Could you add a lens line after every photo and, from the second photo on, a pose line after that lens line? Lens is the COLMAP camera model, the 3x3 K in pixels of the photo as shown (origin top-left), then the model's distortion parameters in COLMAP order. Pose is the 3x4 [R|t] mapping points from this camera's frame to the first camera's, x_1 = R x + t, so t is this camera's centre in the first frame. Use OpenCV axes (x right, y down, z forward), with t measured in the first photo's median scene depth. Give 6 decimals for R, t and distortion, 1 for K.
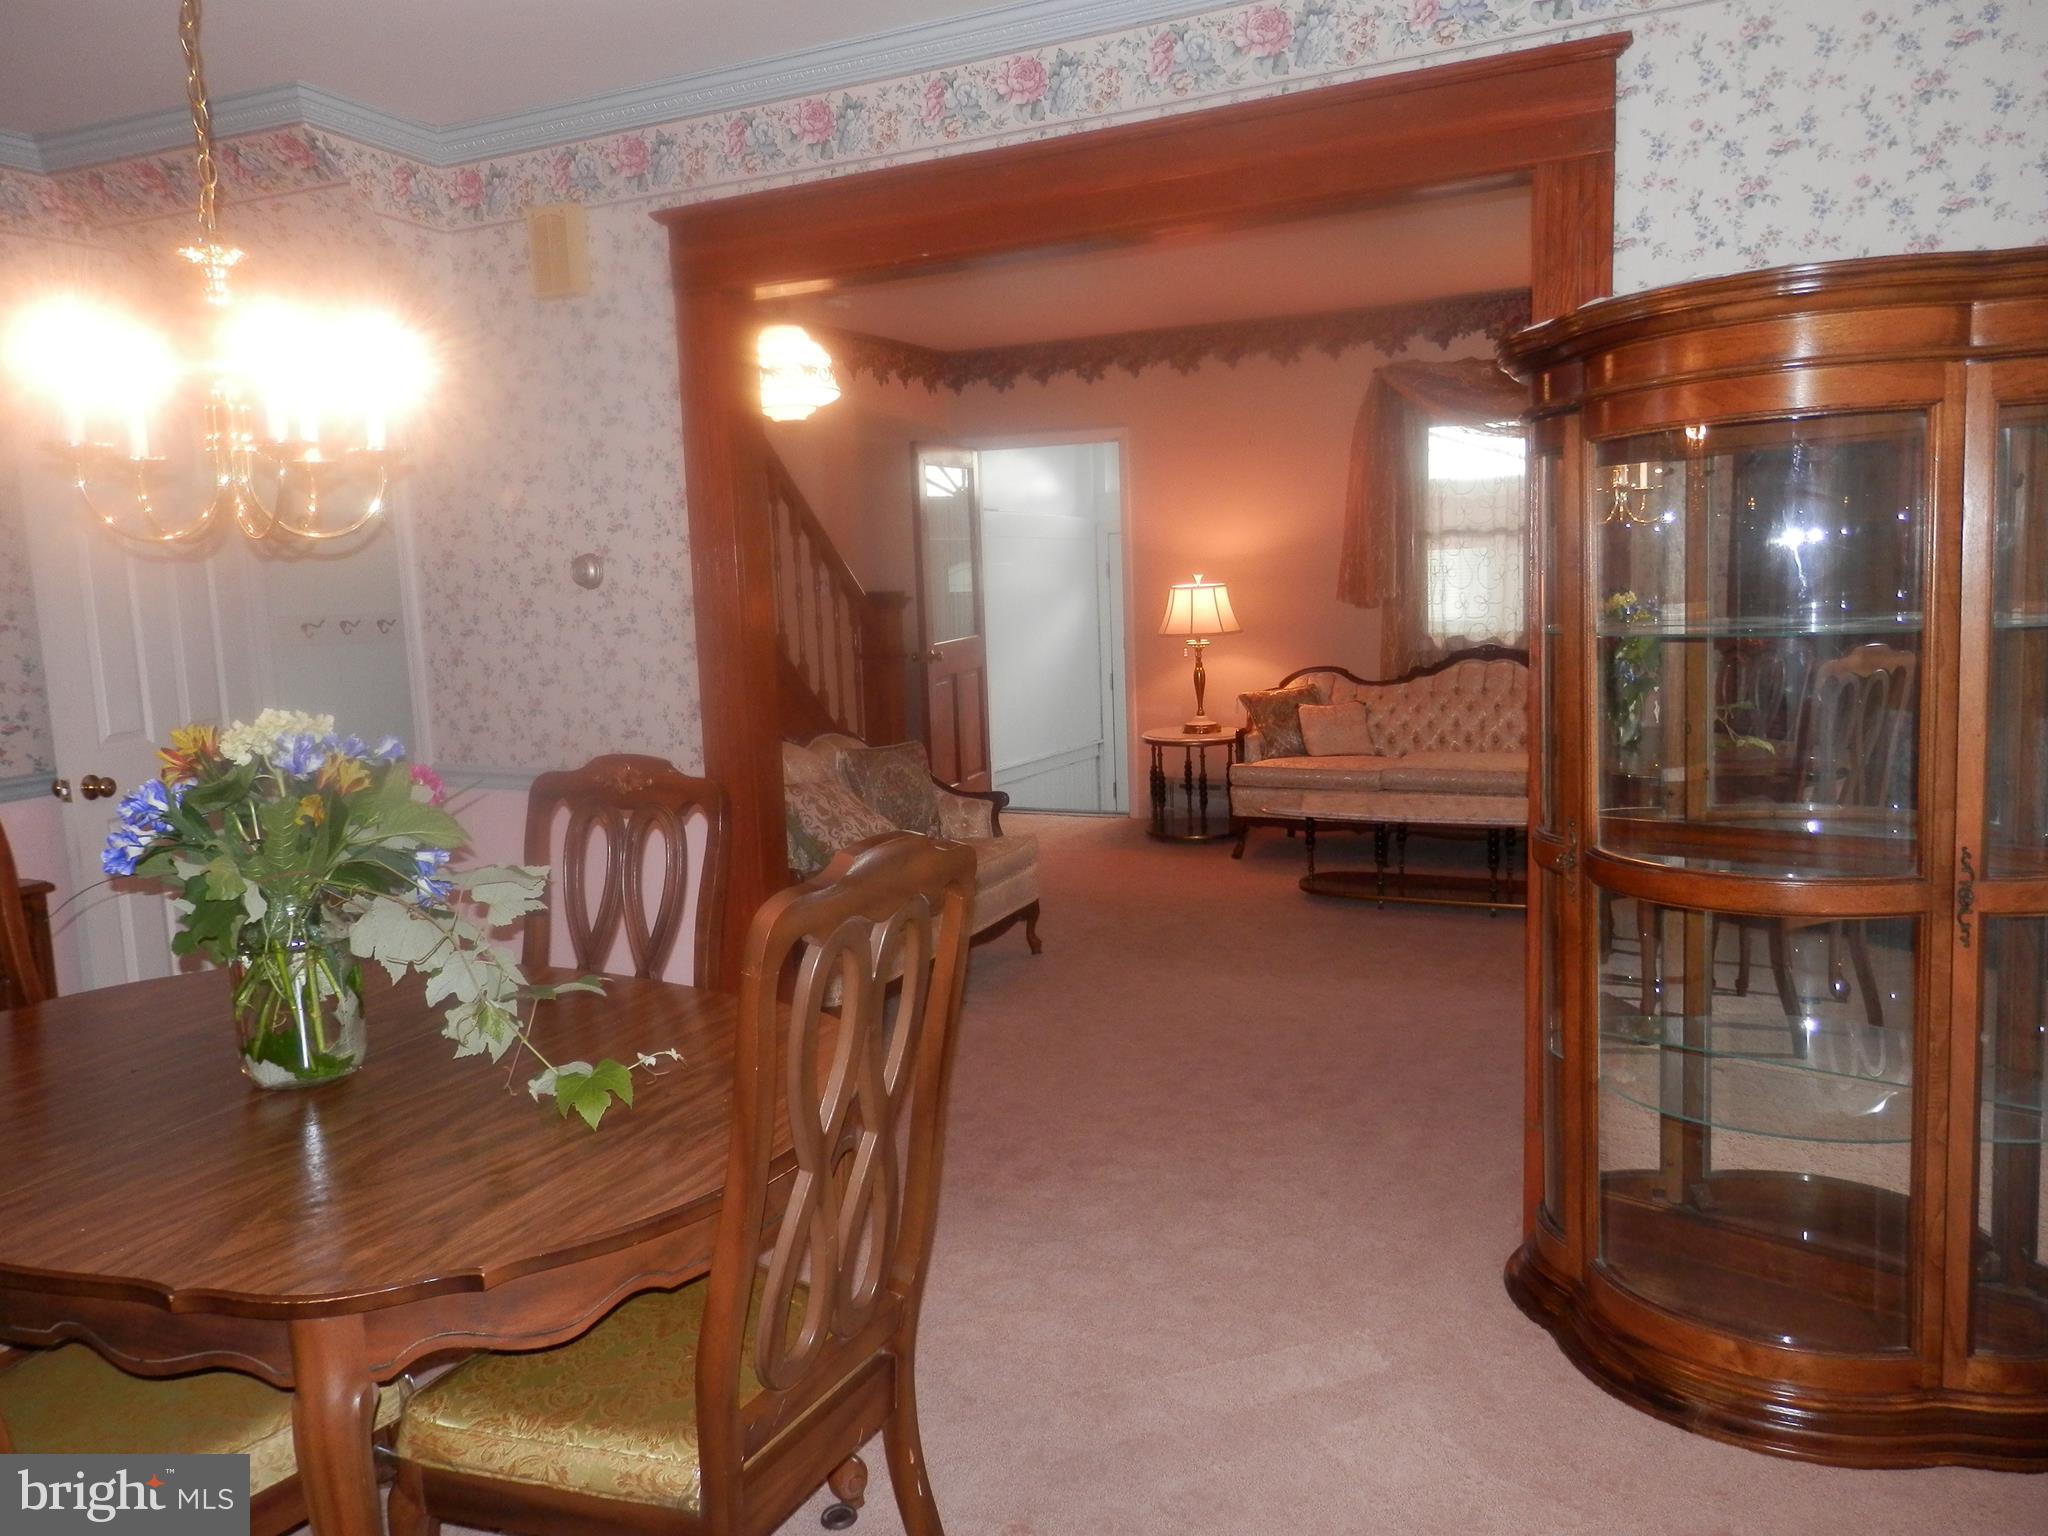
lens RADIAL K [[1515.7, 0, 1036.4], [0, 1515.7, 770.4], [0, 0, 1]] dist [0.007245, -0.001640]
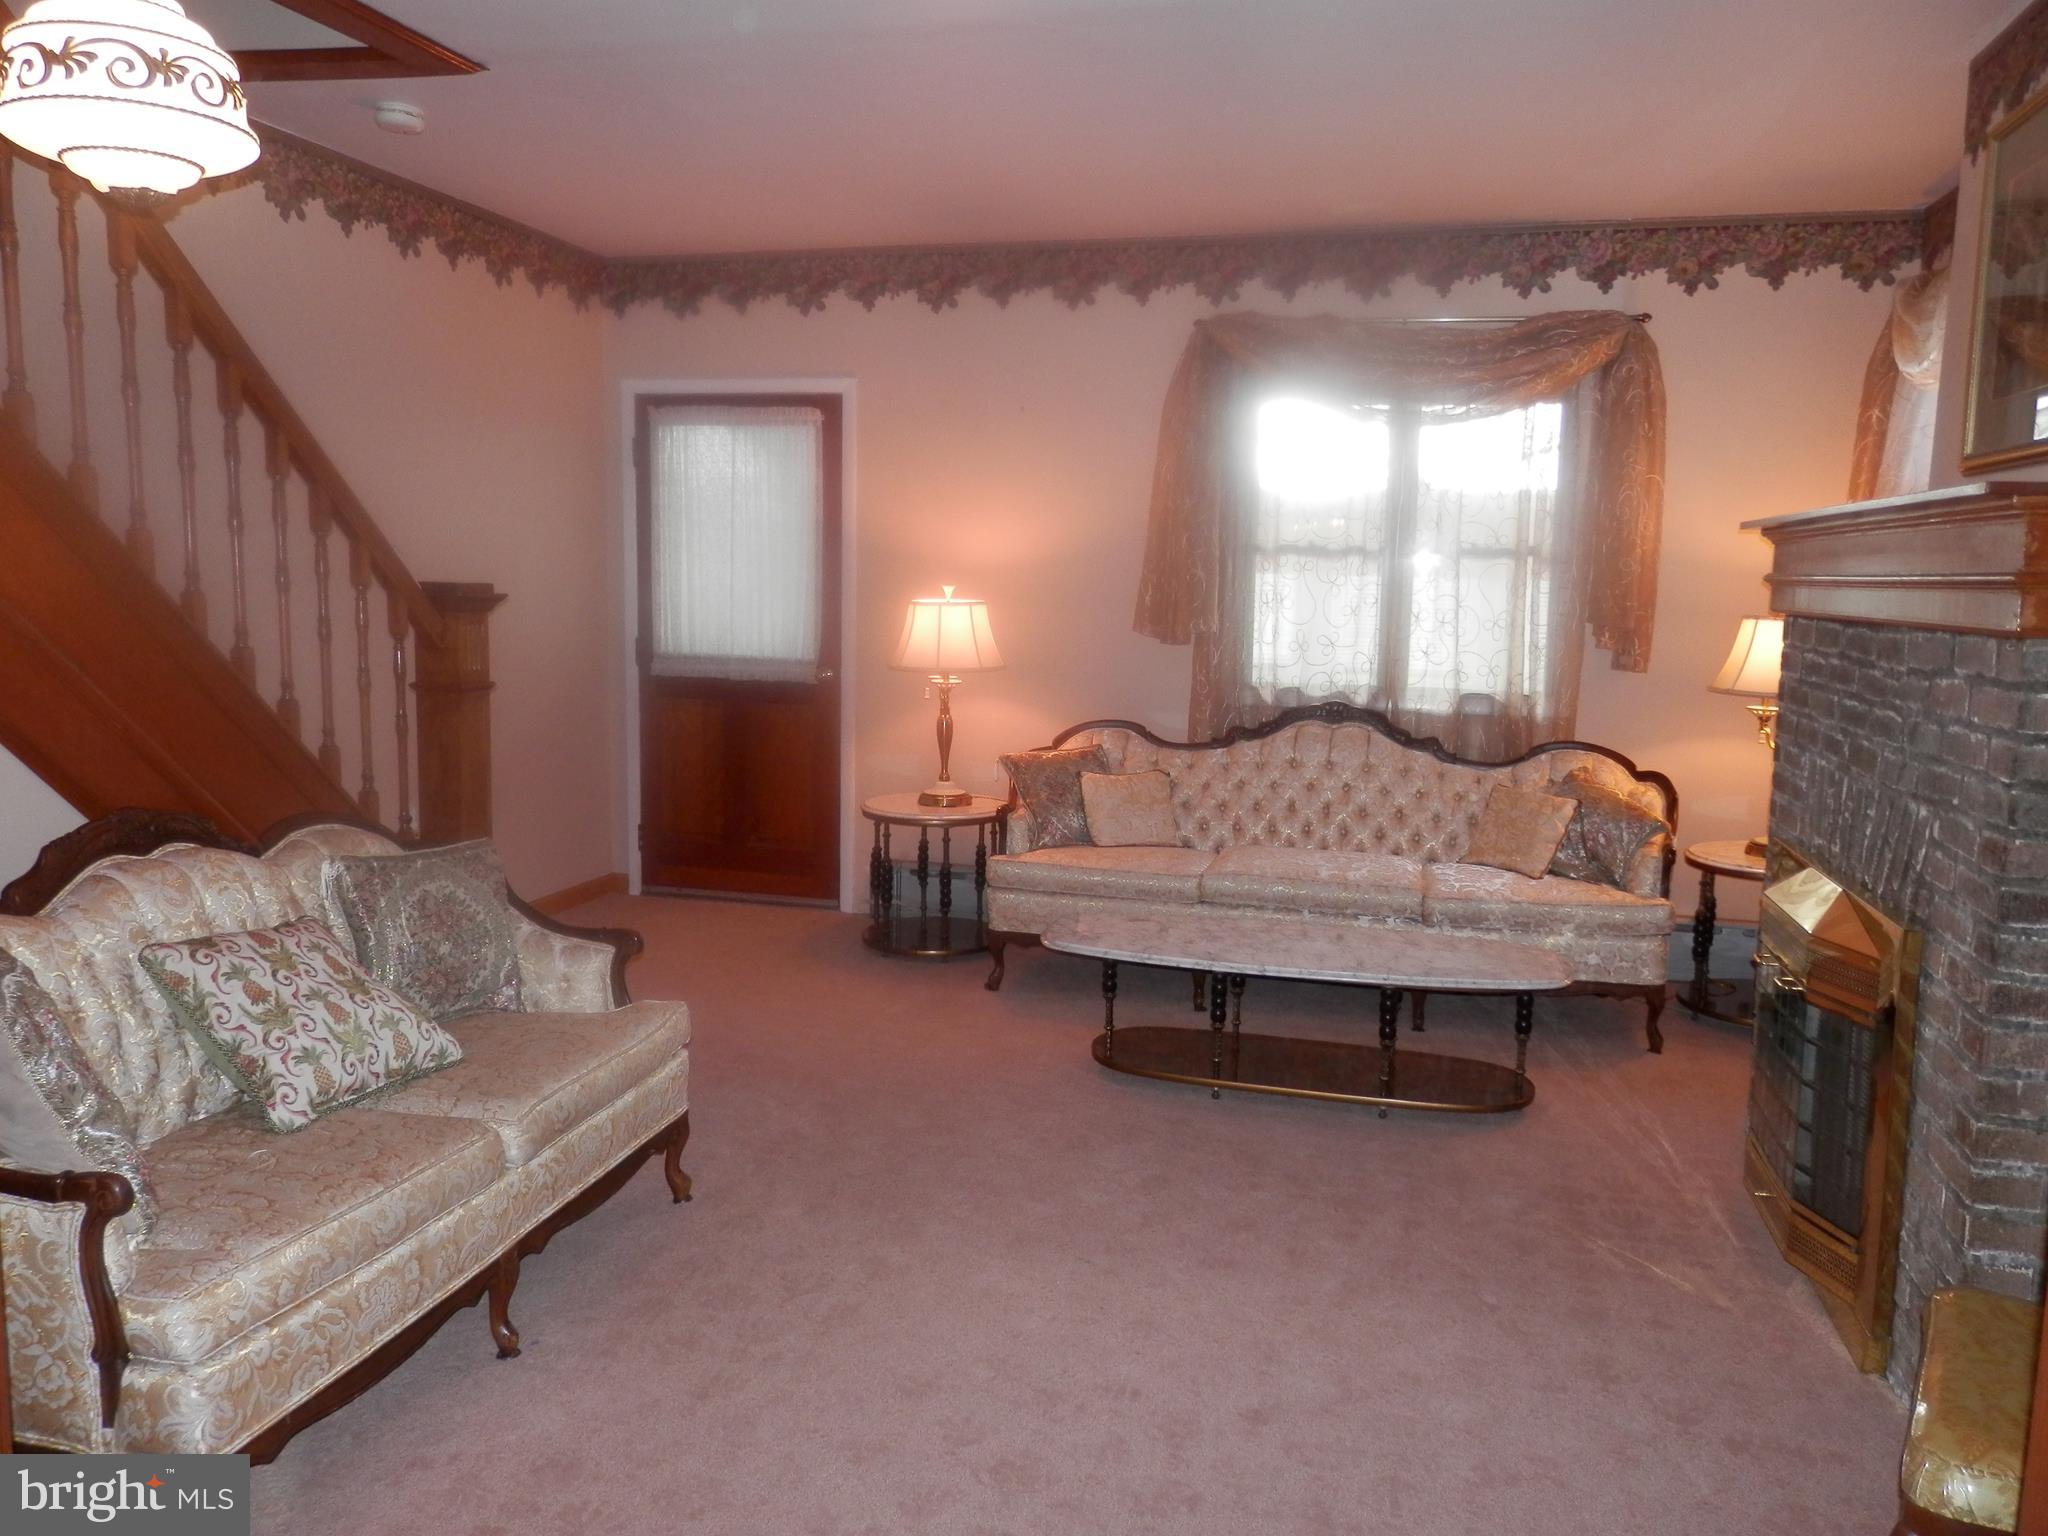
lens RADIAL K [[1515.7, 0, 1030.0], [0, 1515.7, 779.6], [0, 0, 1]] dist [0.007245, -0.001640]
pose [[0.981768, 0.032486, 0.187289, 0.019997], [-0.031827, 0.999472, -0.006526, -0.052244], [-0.187402, 0.000446, 0.982283, 0.439861]]
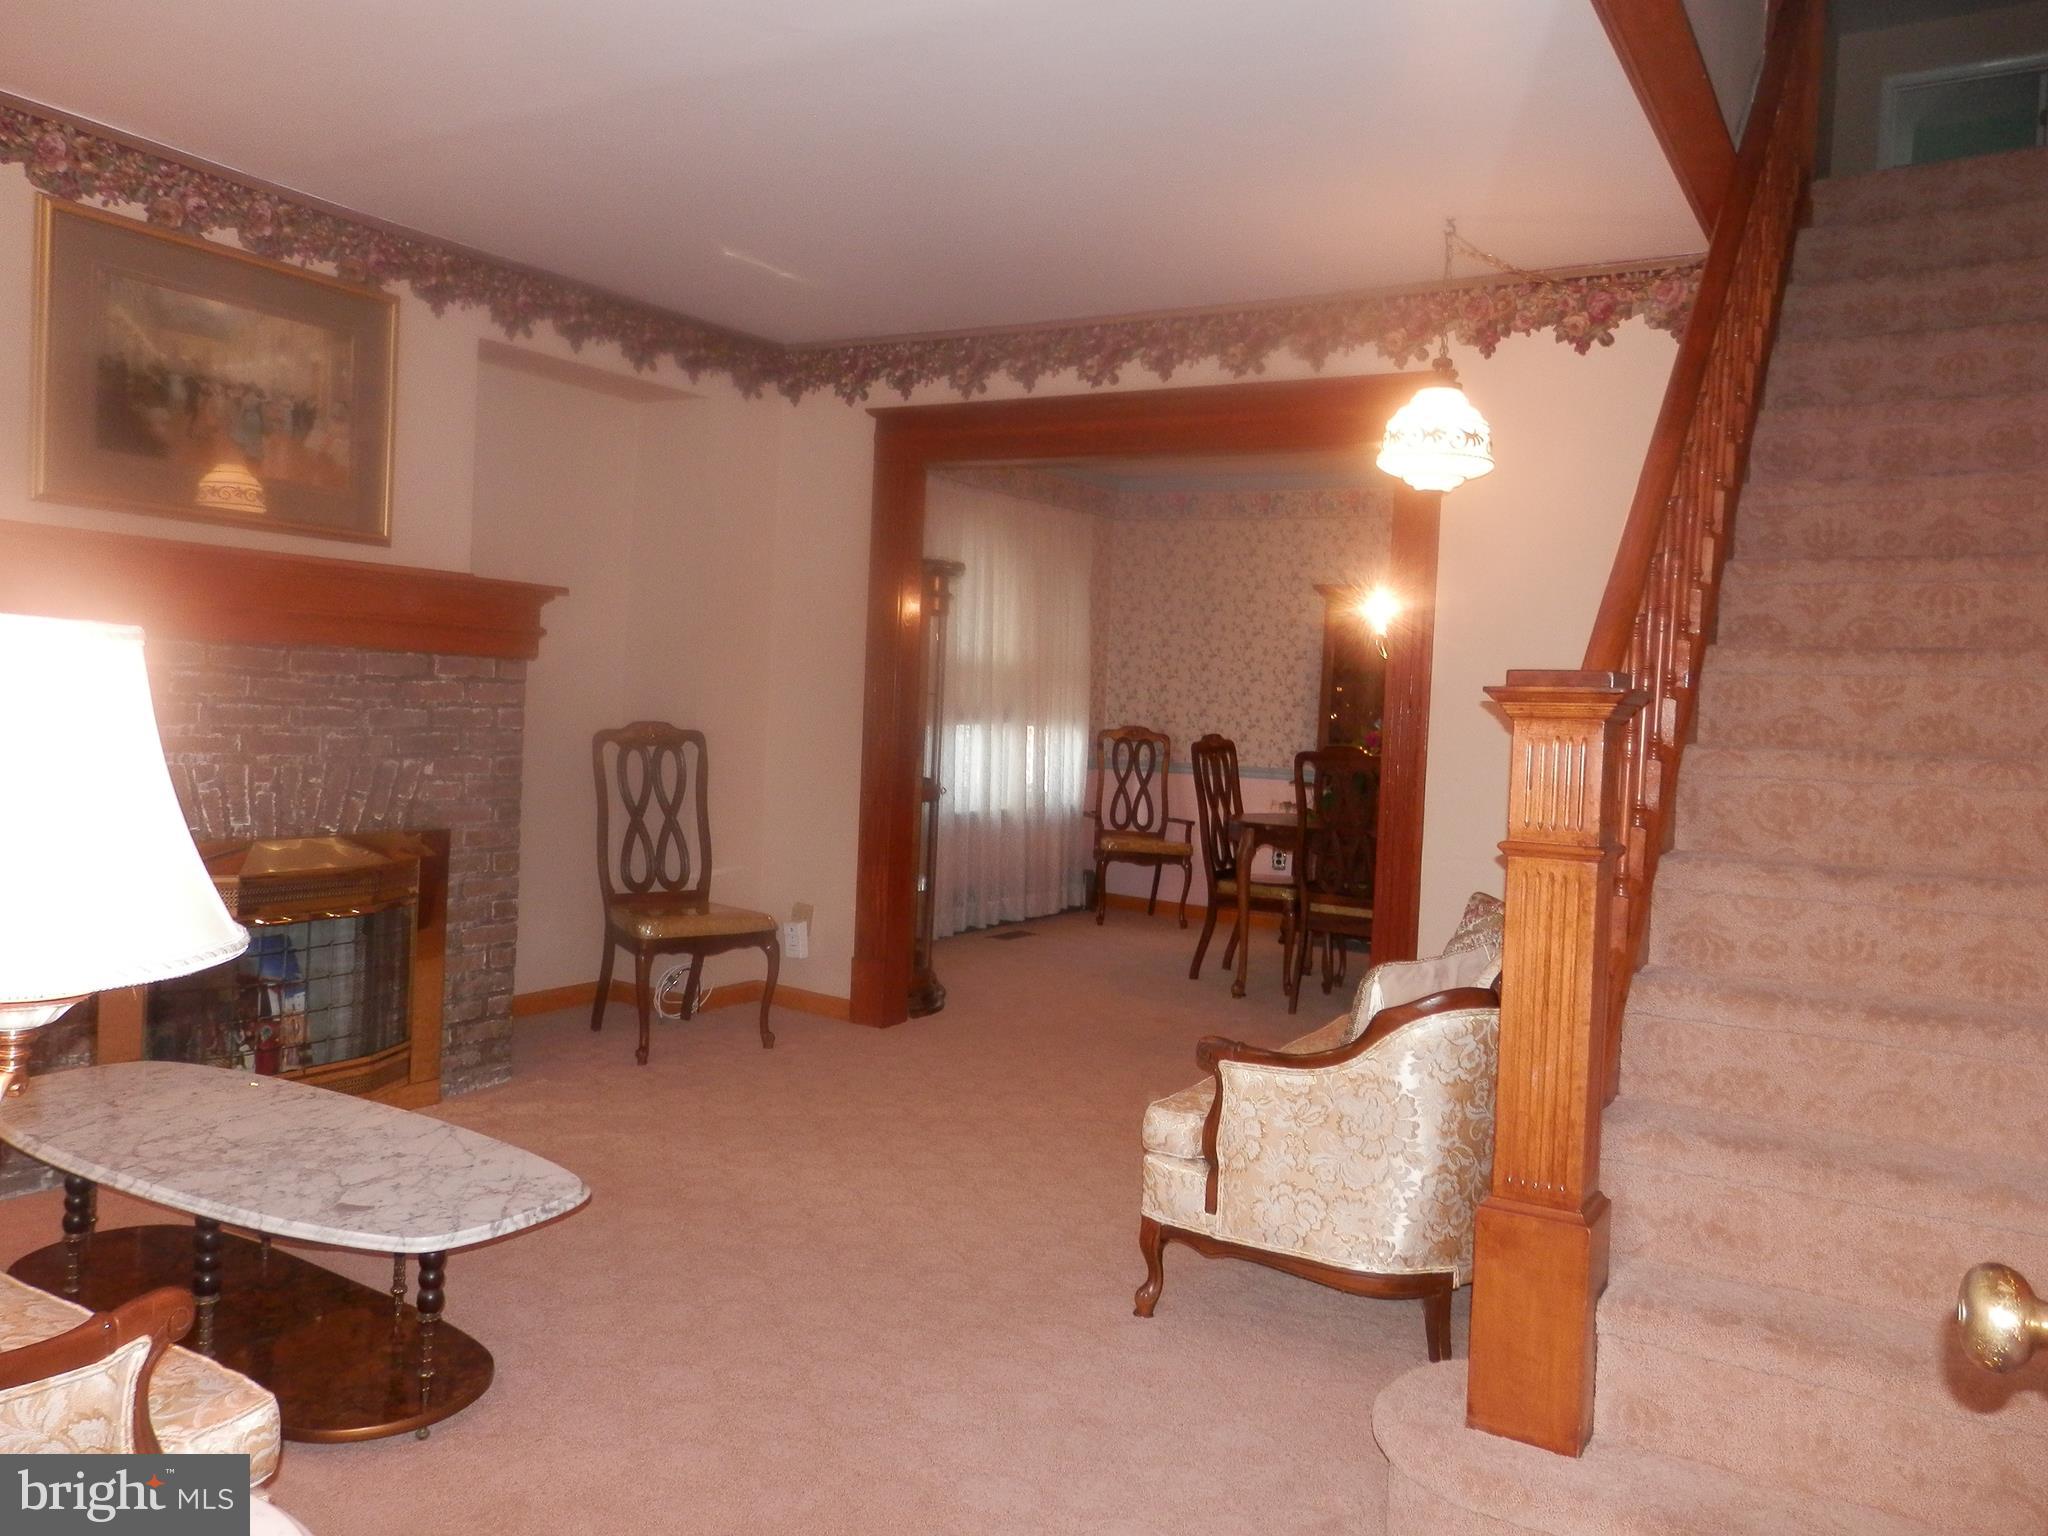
lens RADIAL K [[1515.7, 0, 1014.4], [0, 1515.7, 771.4], [0, 0, 1]] dist [0.007245, -0.001640]
pose [[-0.993593, -0.011344, 0.112446, -0.014351], [0.008689, 0.984337, 0.176082, -0.201480], [-0.112682, 0.175931, -0.977932, 1.733138]]
